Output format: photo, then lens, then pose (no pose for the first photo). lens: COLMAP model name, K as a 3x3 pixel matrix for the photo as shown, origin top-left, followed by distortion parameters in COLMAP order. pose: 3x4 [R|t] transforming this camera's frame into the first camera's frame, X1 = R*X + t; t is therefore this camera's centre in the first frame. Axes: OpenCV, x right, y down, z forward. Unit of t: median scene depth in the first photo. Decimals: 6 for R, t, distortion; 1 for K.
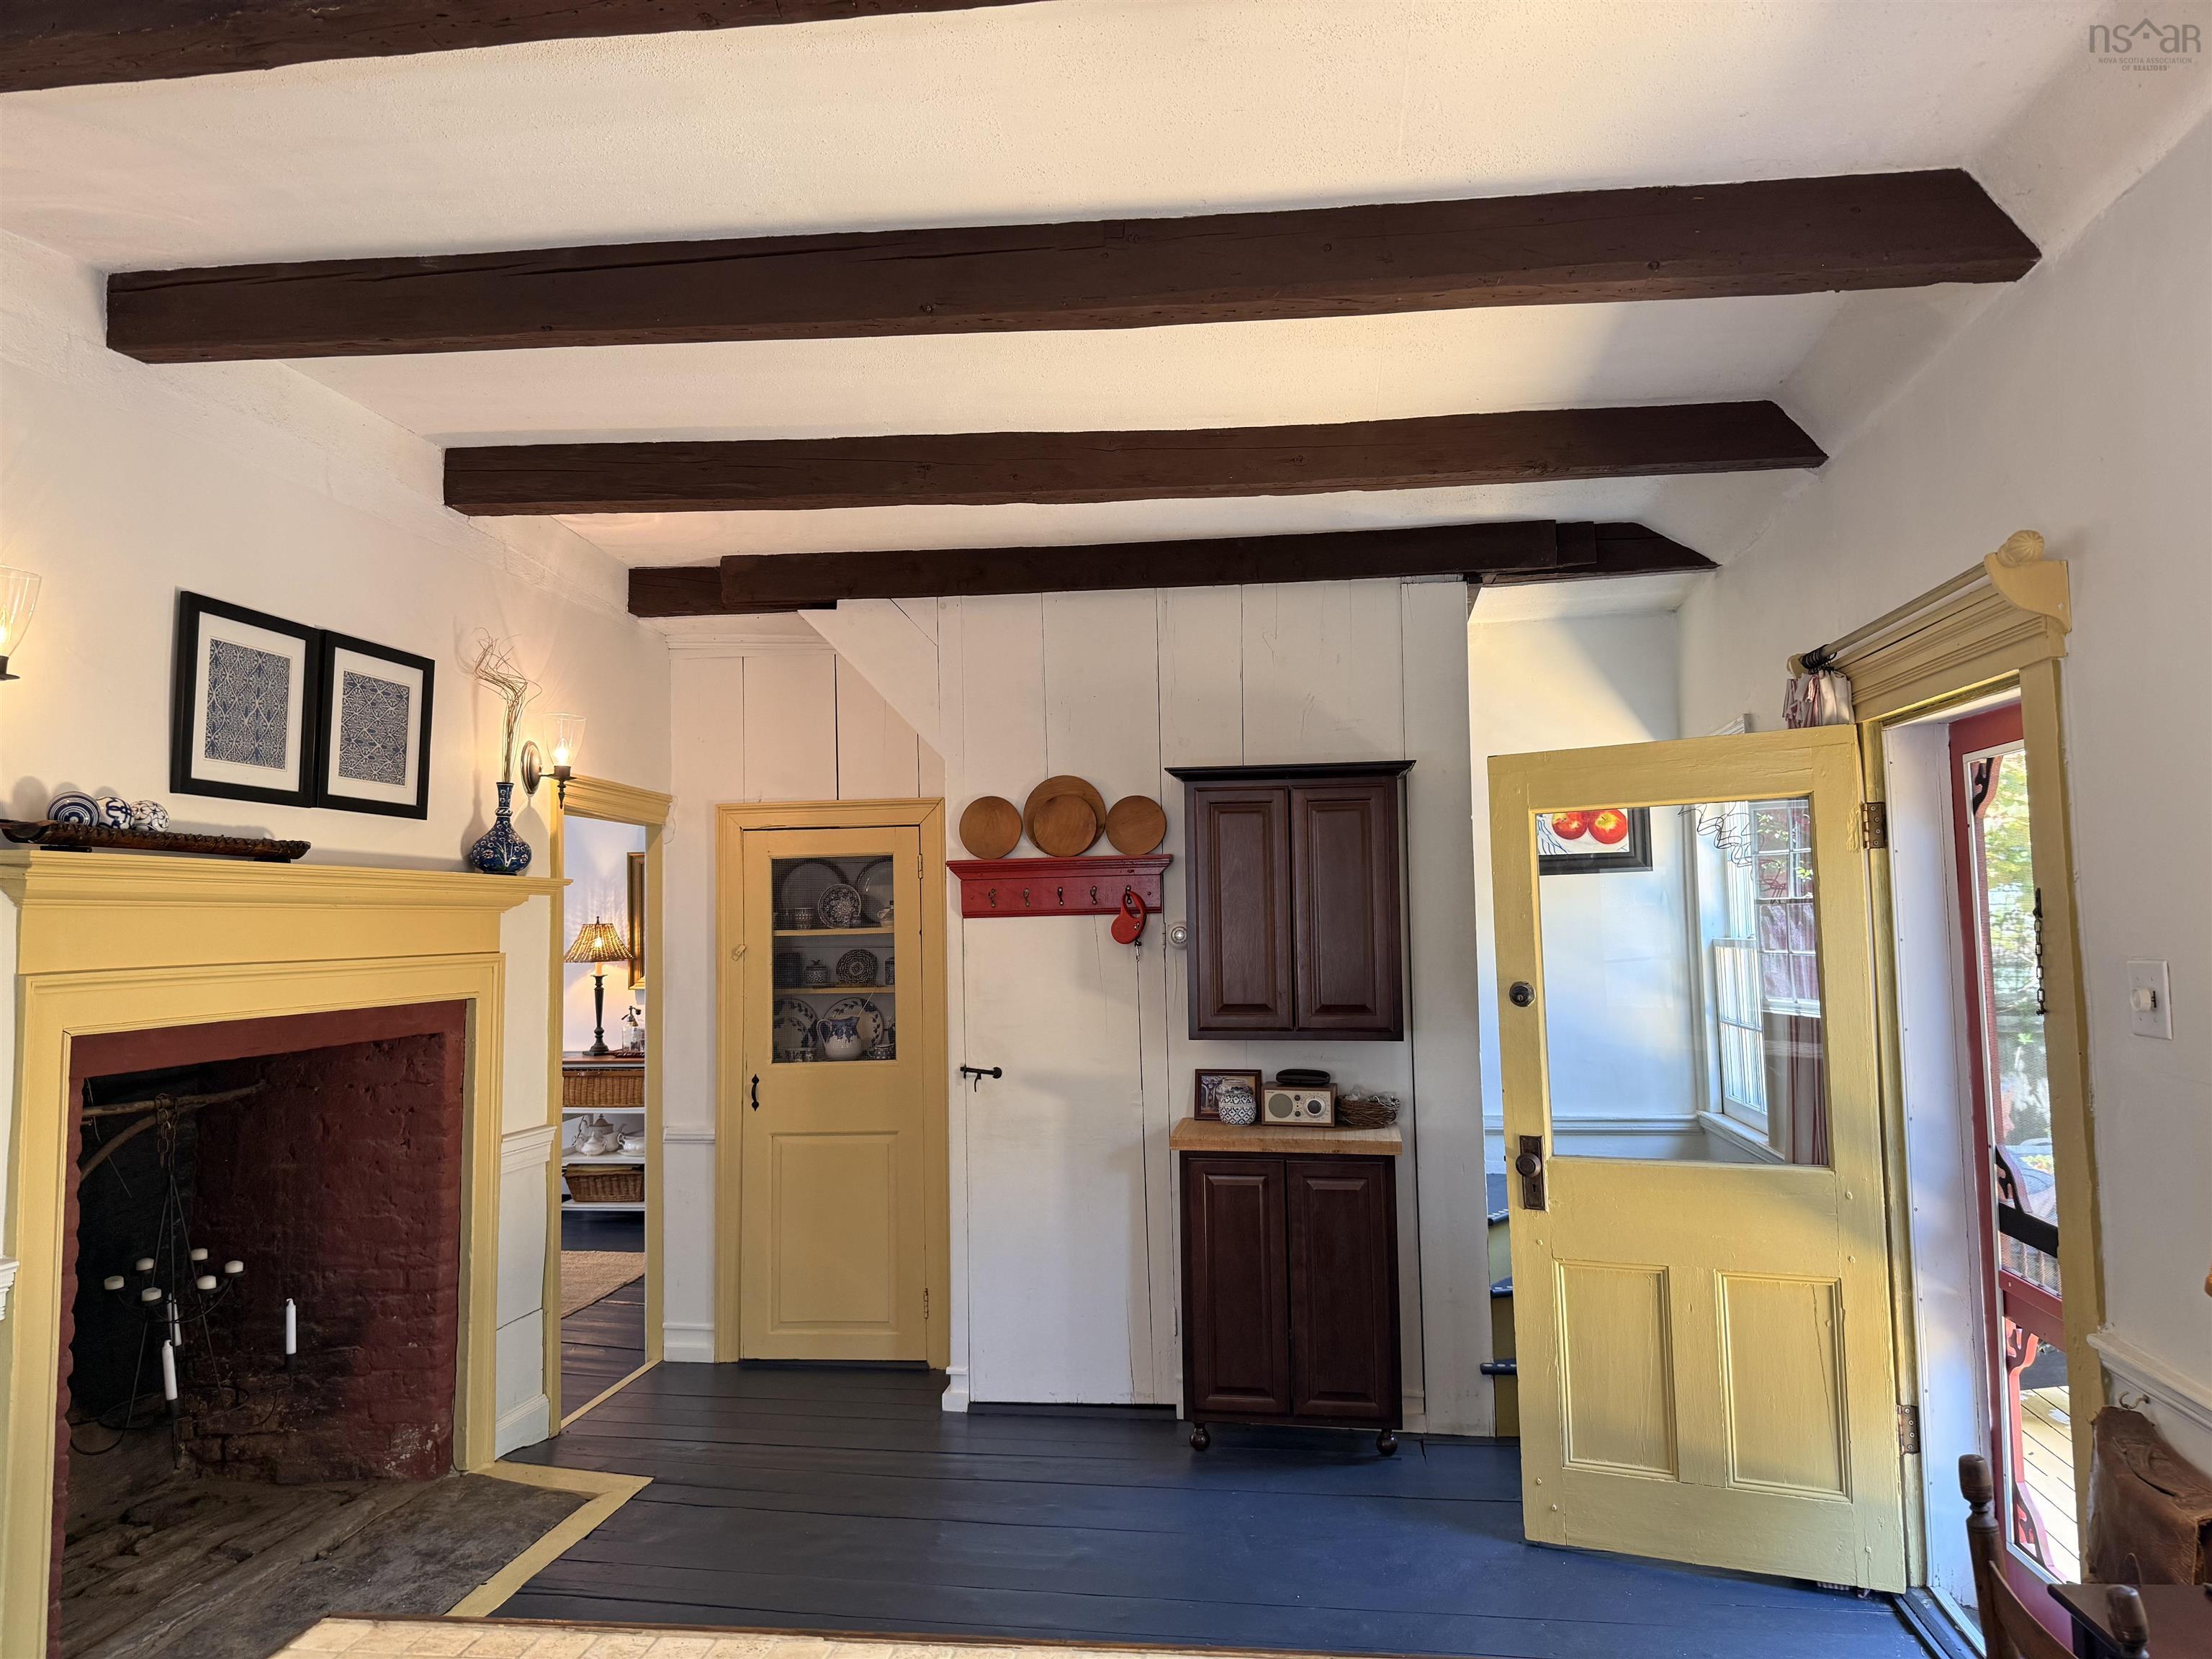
lens RADIAL K [[1510.4, 0, 1103.1], [0, 1510.4, 765.5], [0, 0, 1]] dist [-0.024642, -0.004230]
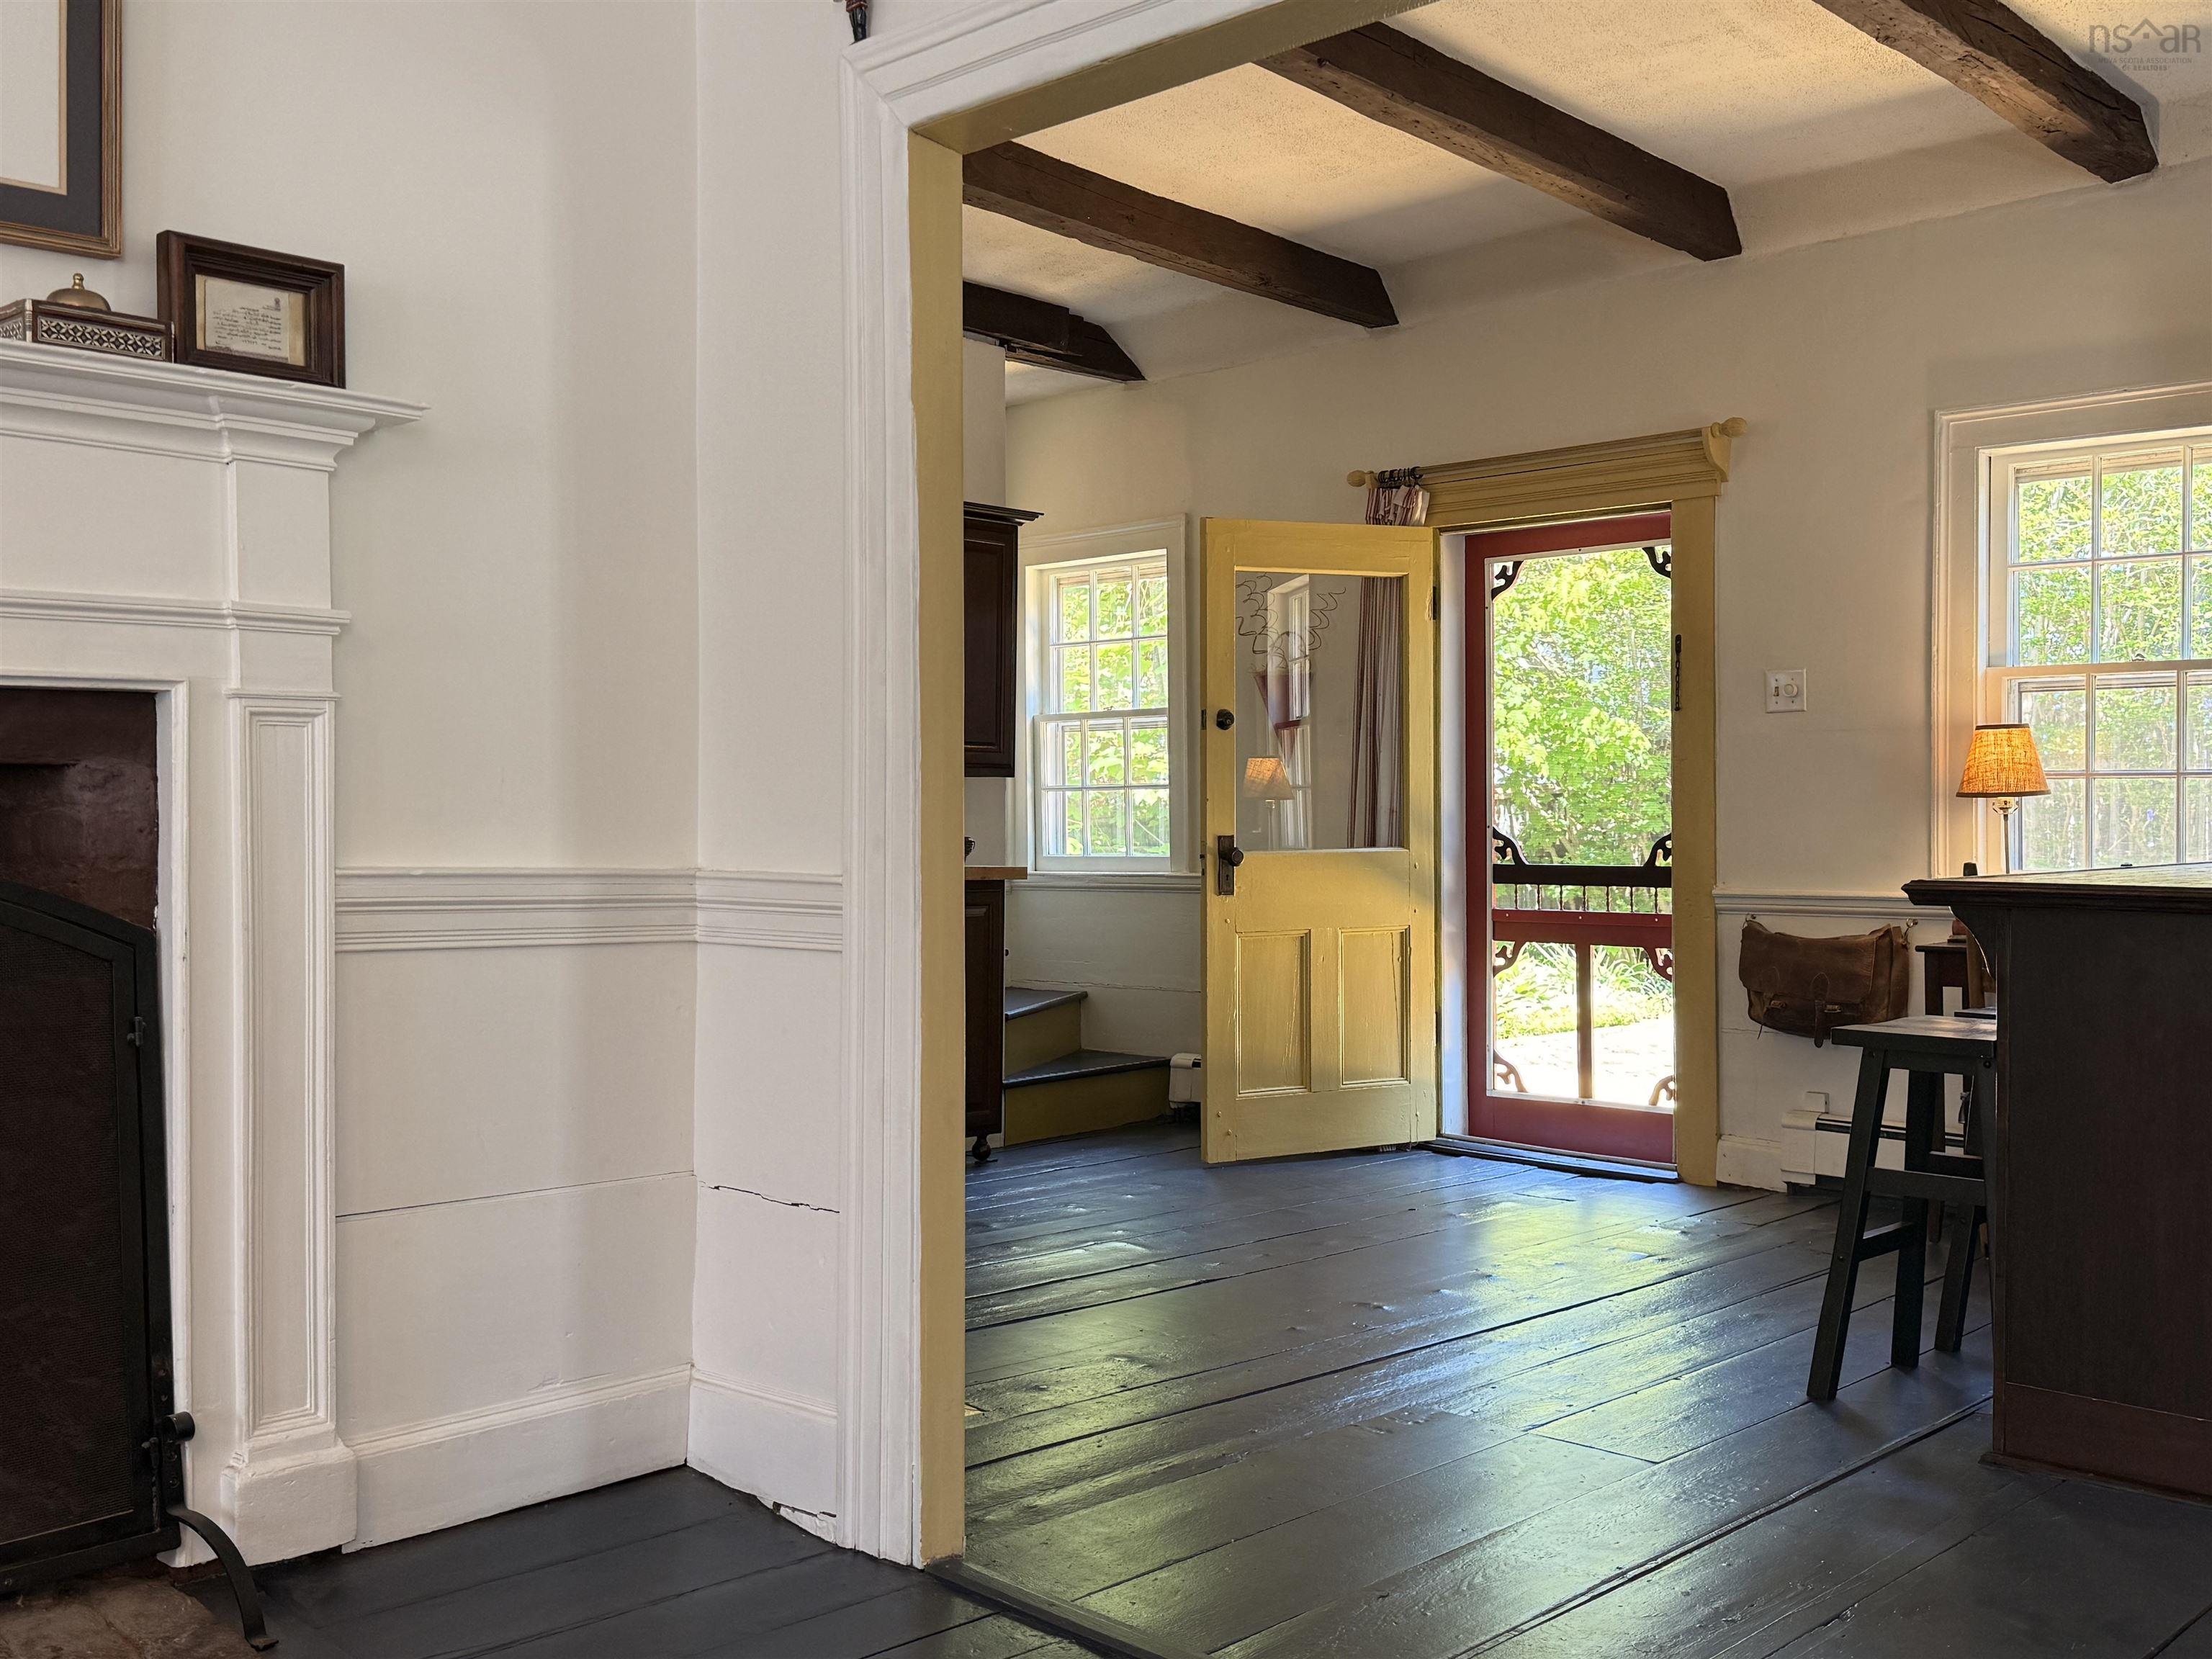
lens RADIAL K [[2082.5, 0, 1106.0], [0, 2082.5, 829.5], [0, 0, 1]] dist [0.003104, -0.001966]
pose [[0.577904, 0.014430, 0.815977, -1.220225], [-0.085233, 0.995443, 0.042762, 0.191281], [-0.811642, -0.094261, 0.576500, 0.121245]]
